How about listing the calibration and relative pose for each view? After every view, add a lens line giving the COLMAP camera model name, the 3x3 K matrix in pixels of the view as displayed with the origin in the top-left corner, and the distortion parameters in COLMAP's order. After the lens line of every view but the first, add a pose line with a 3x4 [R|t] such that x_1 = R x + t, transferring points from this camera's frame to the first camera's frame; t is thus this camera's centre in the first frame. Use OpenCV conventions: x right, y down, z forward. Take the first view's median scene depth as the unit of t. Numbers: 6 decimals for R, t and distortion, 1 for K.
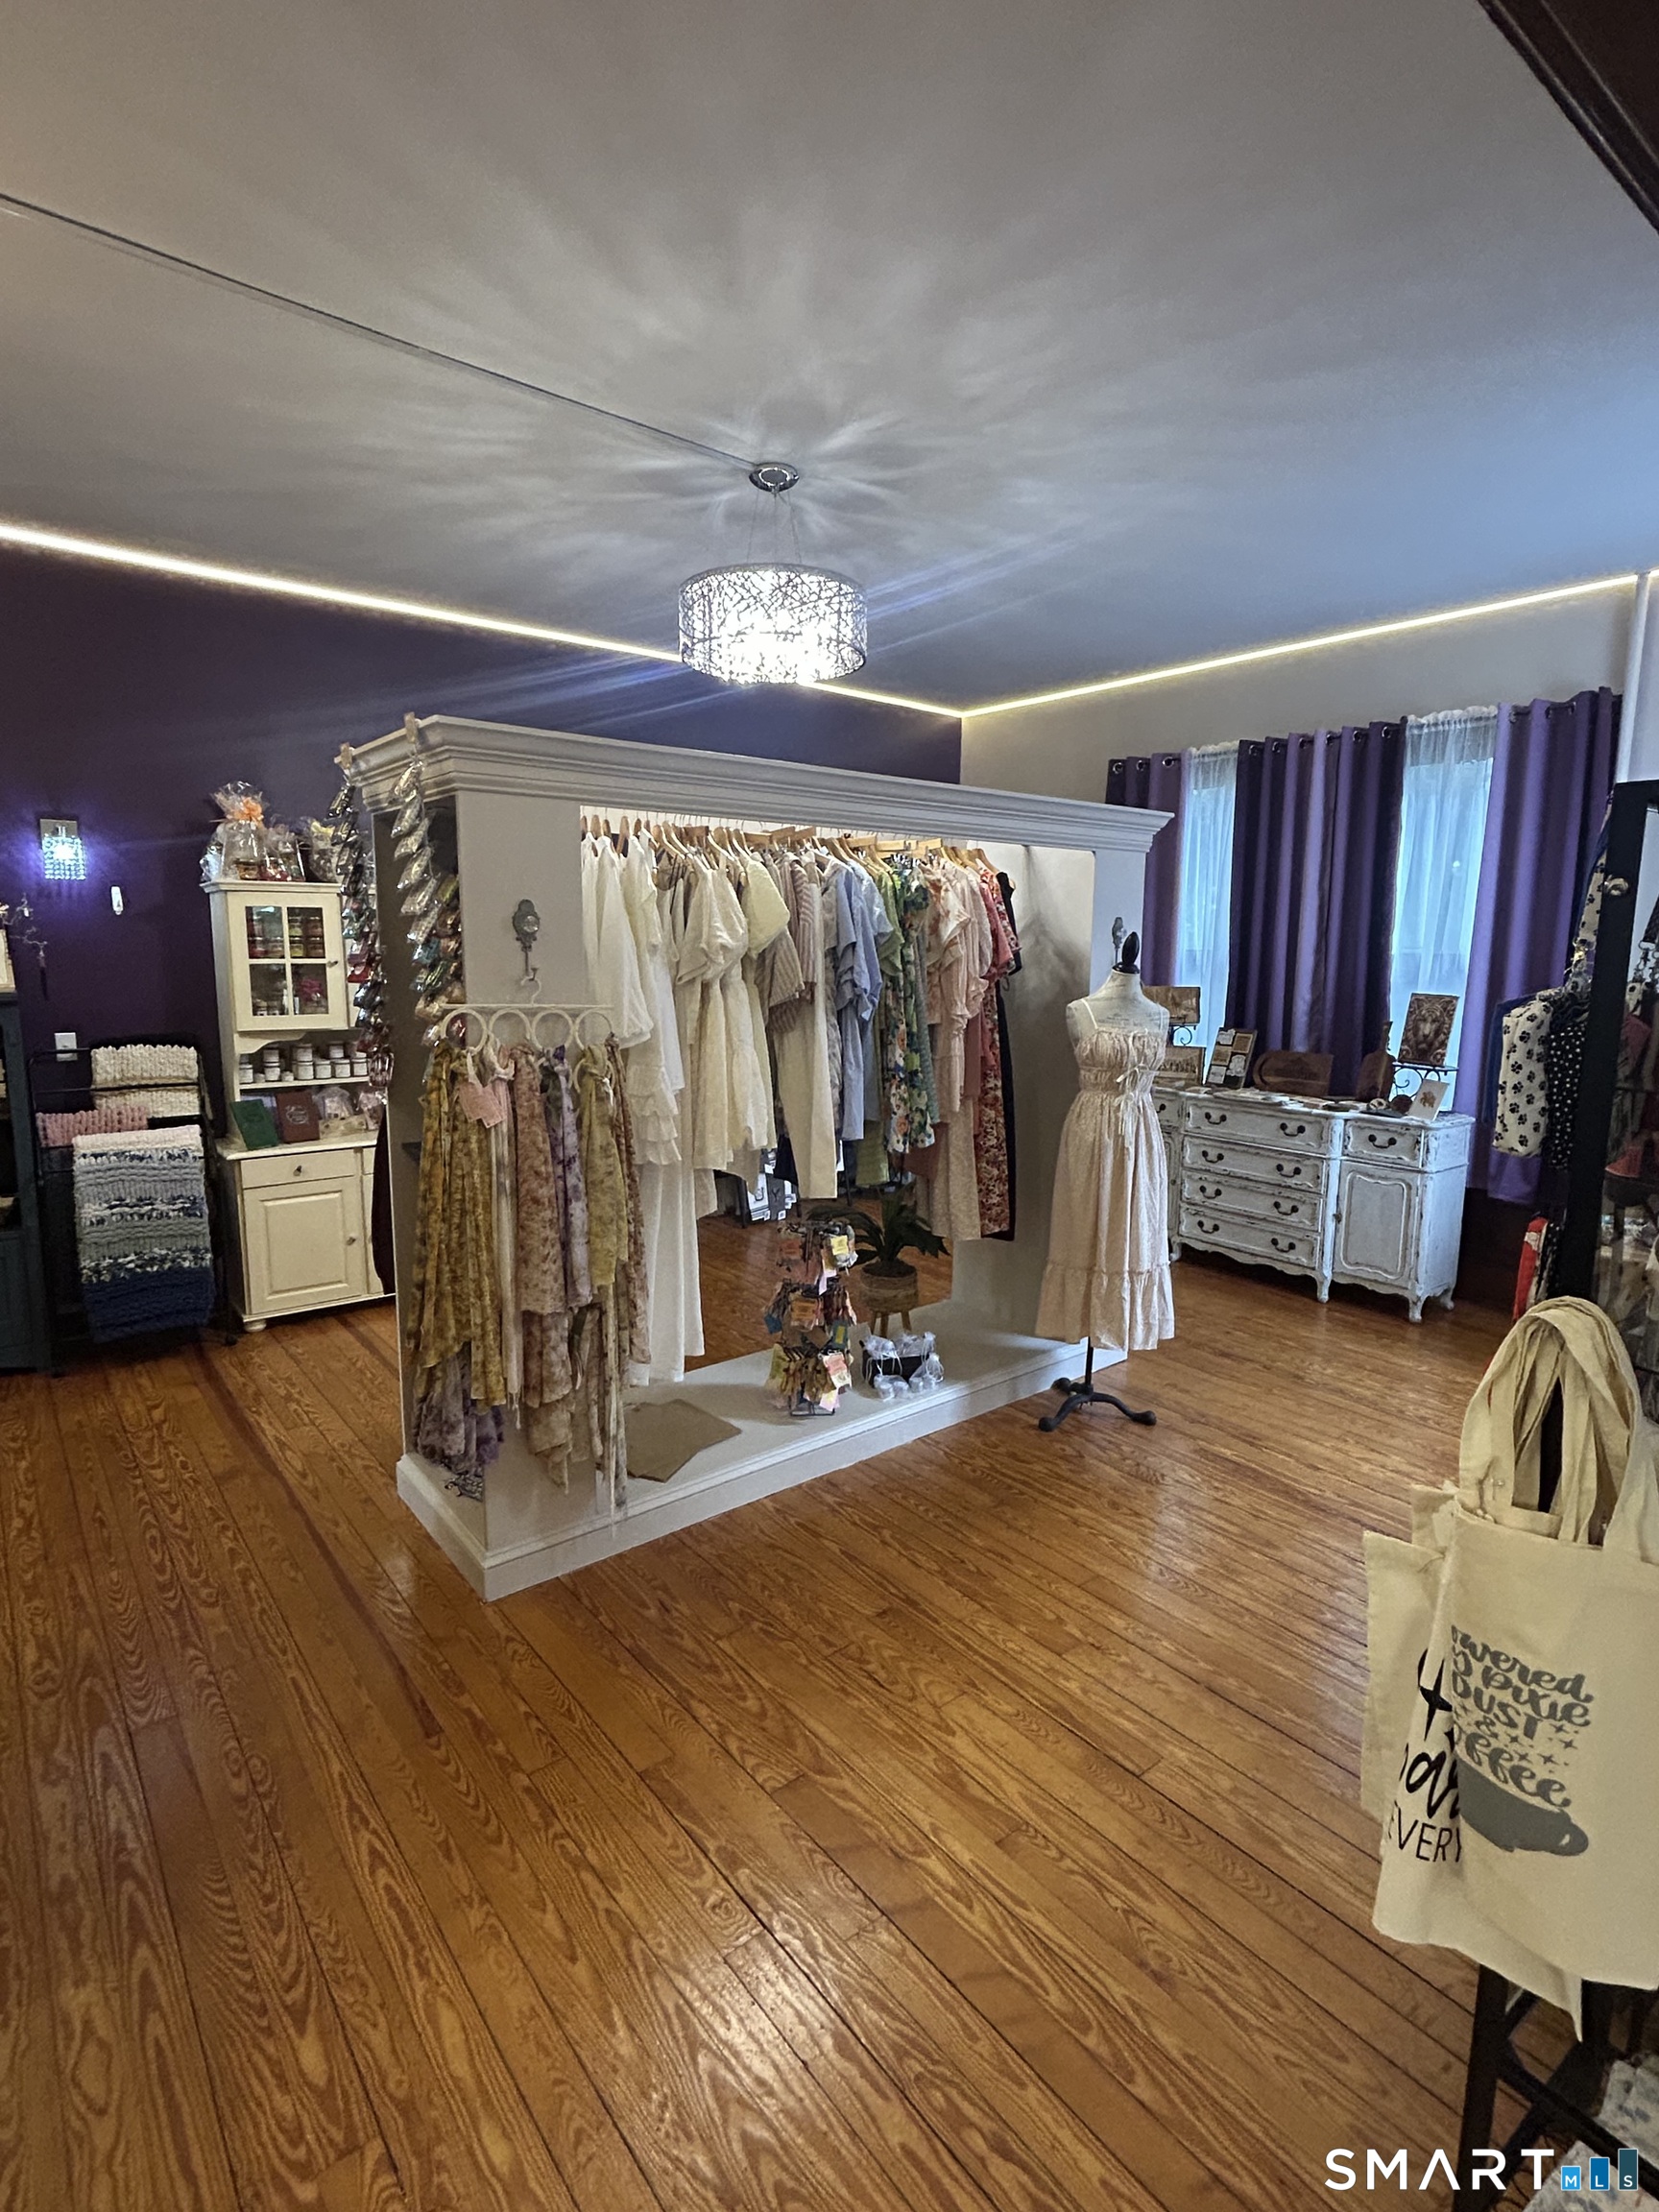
lens RADIAL K [[1099.4, 0, 829.8], [0, 1099.4, 1107.5], [0, 0, 1]] dist [0.027887, 0.000146]
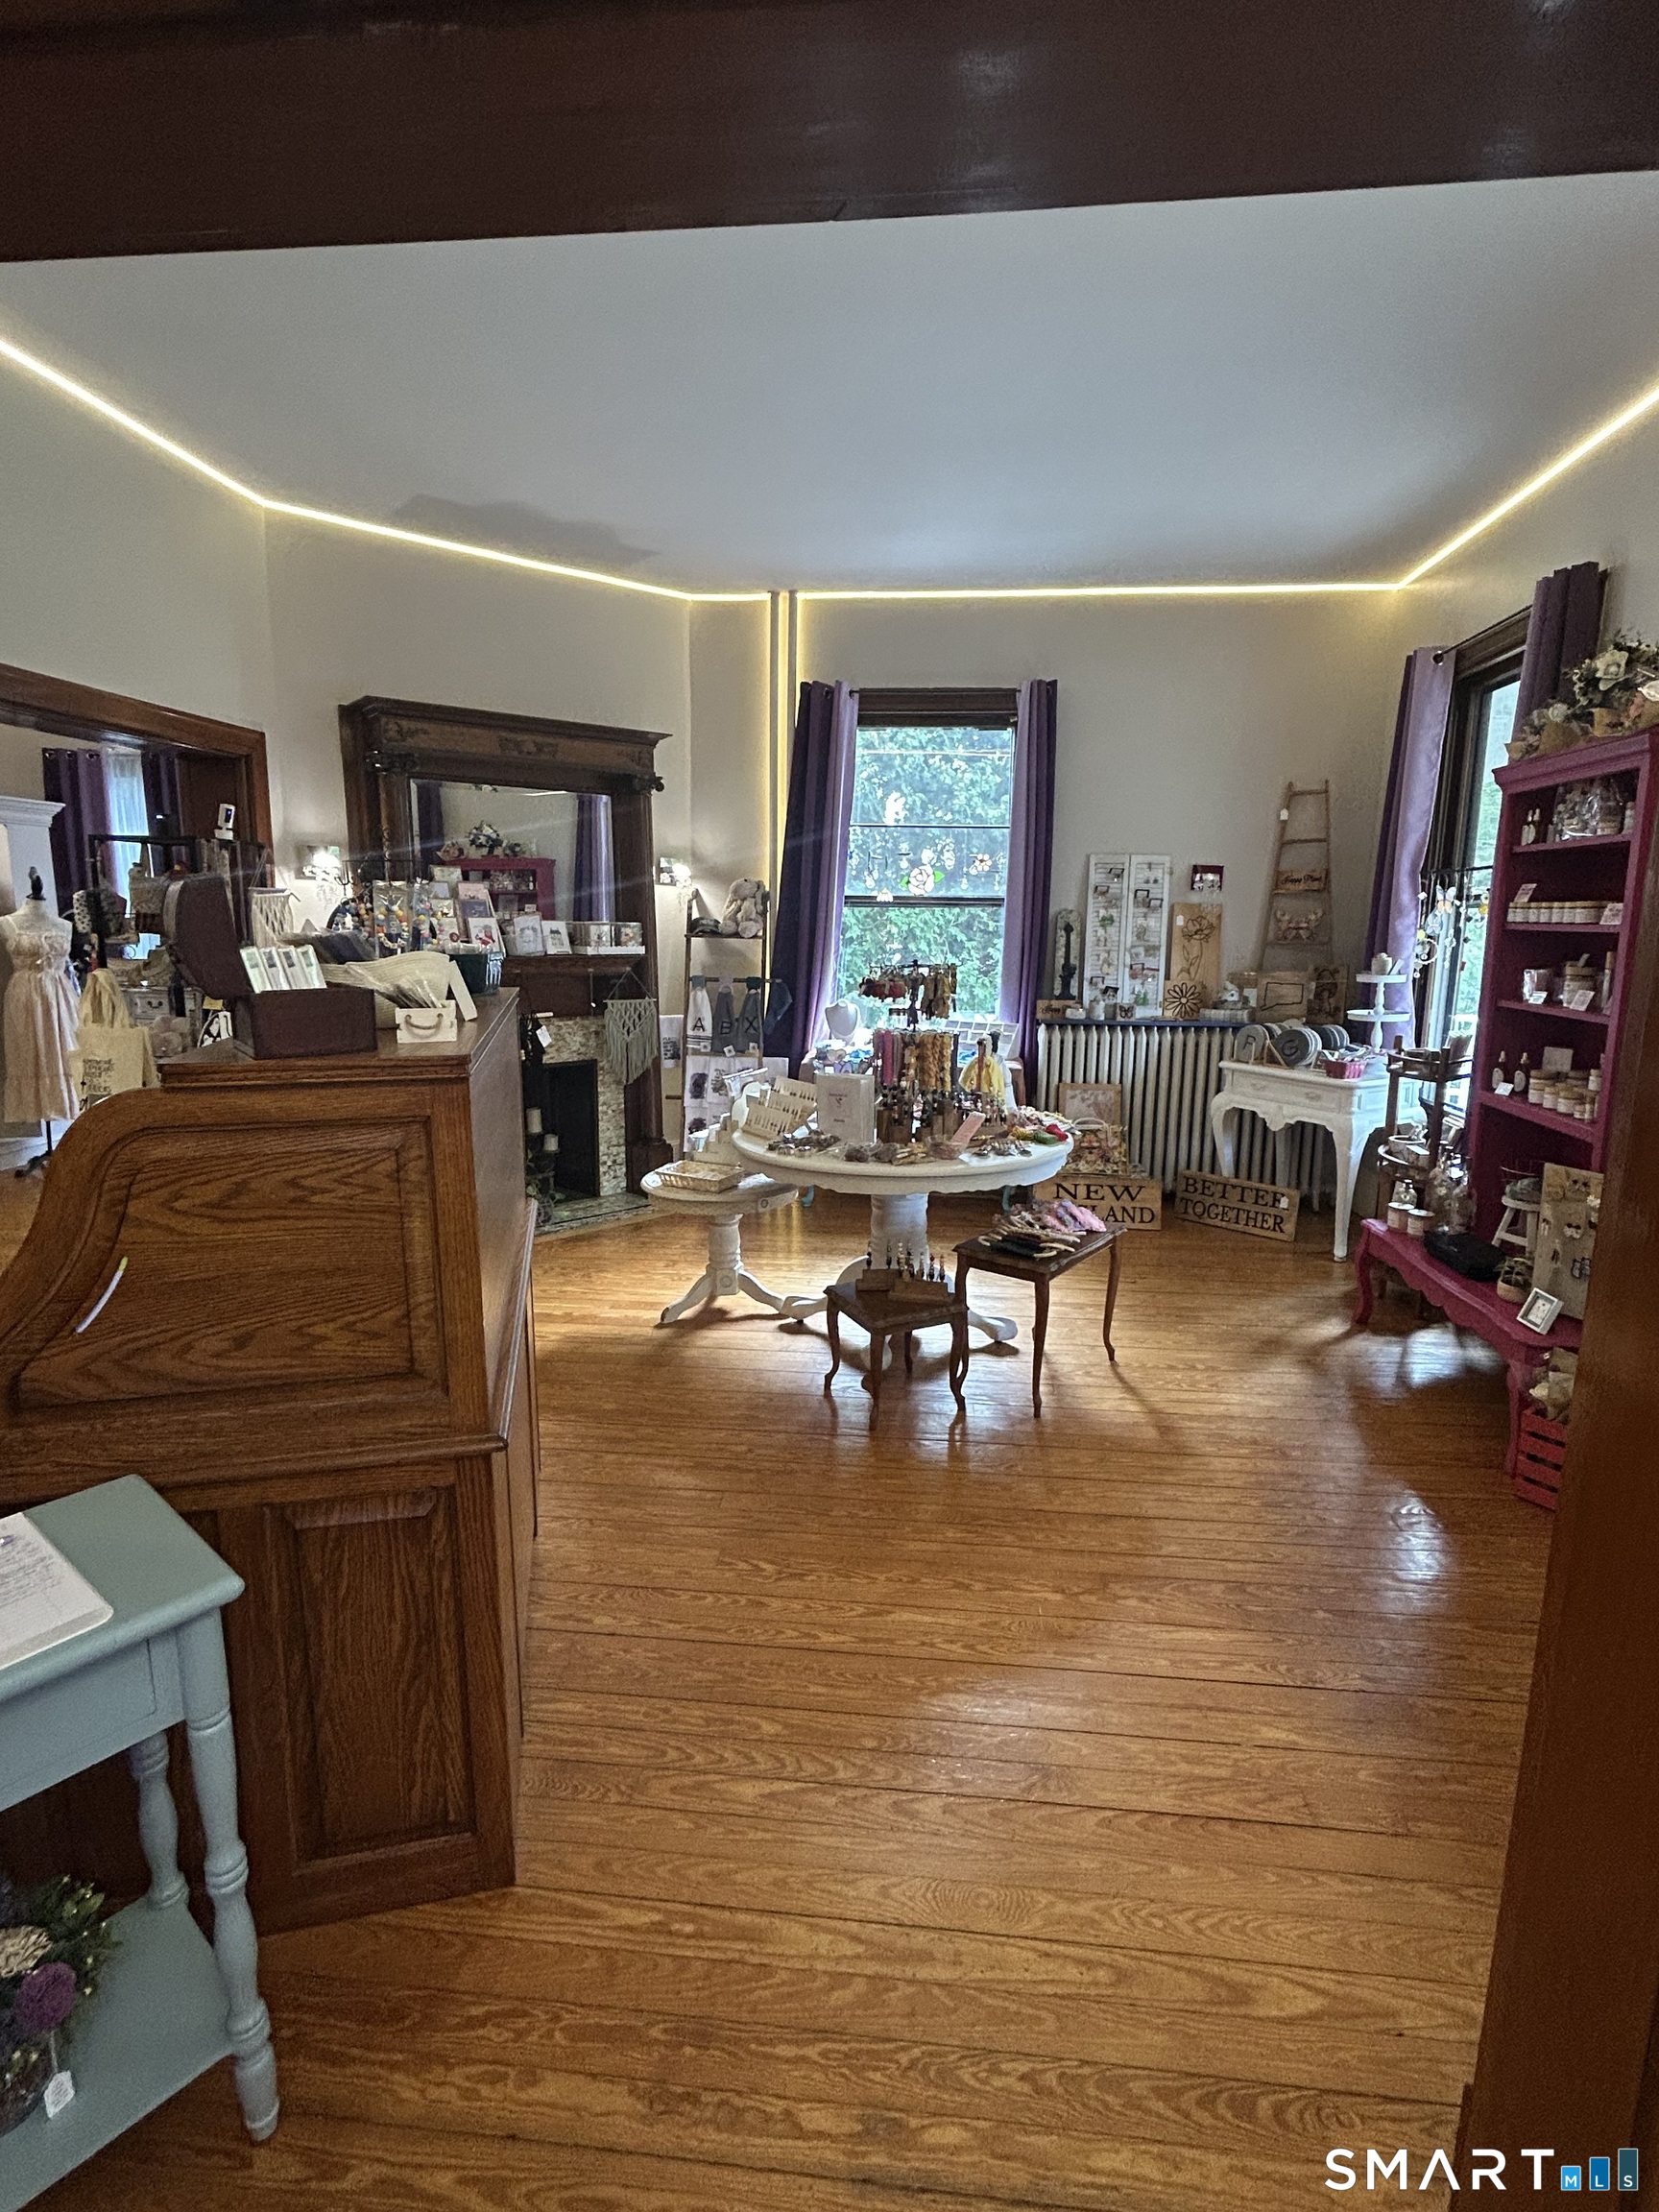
lens RADIAL K [[1076.9, 0, 832.0], [0, 1076.9, 1099.1], [0, 0, 1]] dist [0.000545, 0.000025]
pose [[0.699648, -0.120764, 0.704208, -0.079781], [0.091824, 0.992637, 0.078998, 0.164372], [-0.708563, 0.009393, 0.705585, -1.045158]]
